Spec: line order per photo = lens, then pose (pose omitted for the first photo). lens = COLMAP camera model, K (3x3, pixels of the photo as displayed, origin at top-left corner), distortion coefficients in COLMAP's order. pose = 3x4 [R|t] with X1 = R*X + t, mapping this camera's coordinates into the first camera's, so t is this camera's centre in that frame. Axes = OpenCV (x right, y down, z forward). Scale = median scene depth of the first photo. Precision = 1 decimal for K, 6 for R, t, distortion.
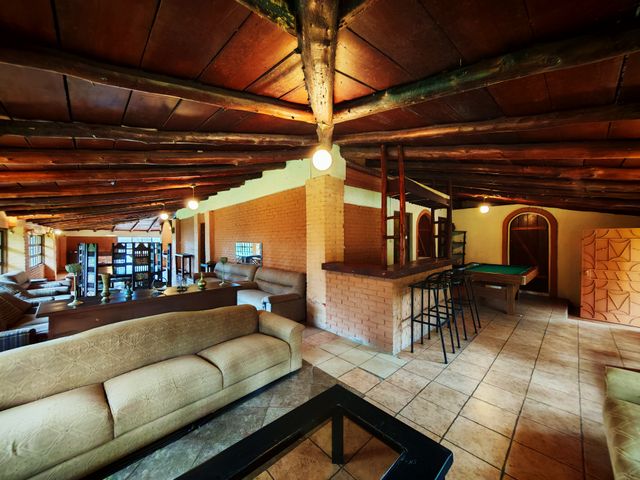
lens RADIAL K [[237.8, 0, 320.1], [0, 237.8, 241.5], [0, 0, 1]] dist [-0.002299, -0.000117]
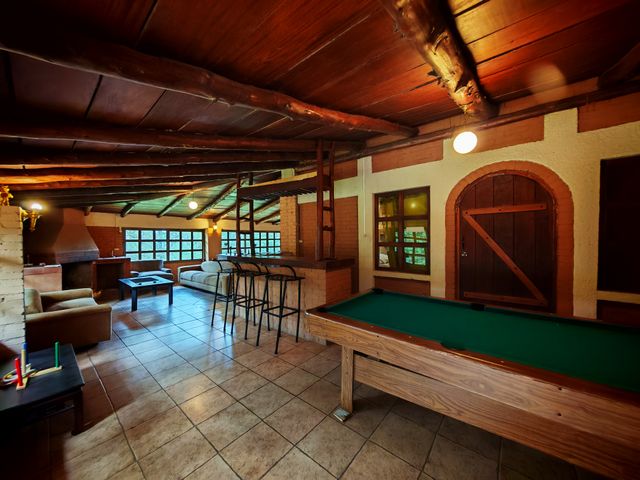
lens RADIAL K [[237.8, 0, 321.3], [0, 237.8, 239.7], [0, 0, 1]] dist [-0.002299, -0.000117]
pose [[0.123727, 0.009463, -0.992271, 1.959872], [0.006426, 0.999926, 0.010337, 0.005446], [0.992295, -0.007655, 0.123657, 1.453101]]
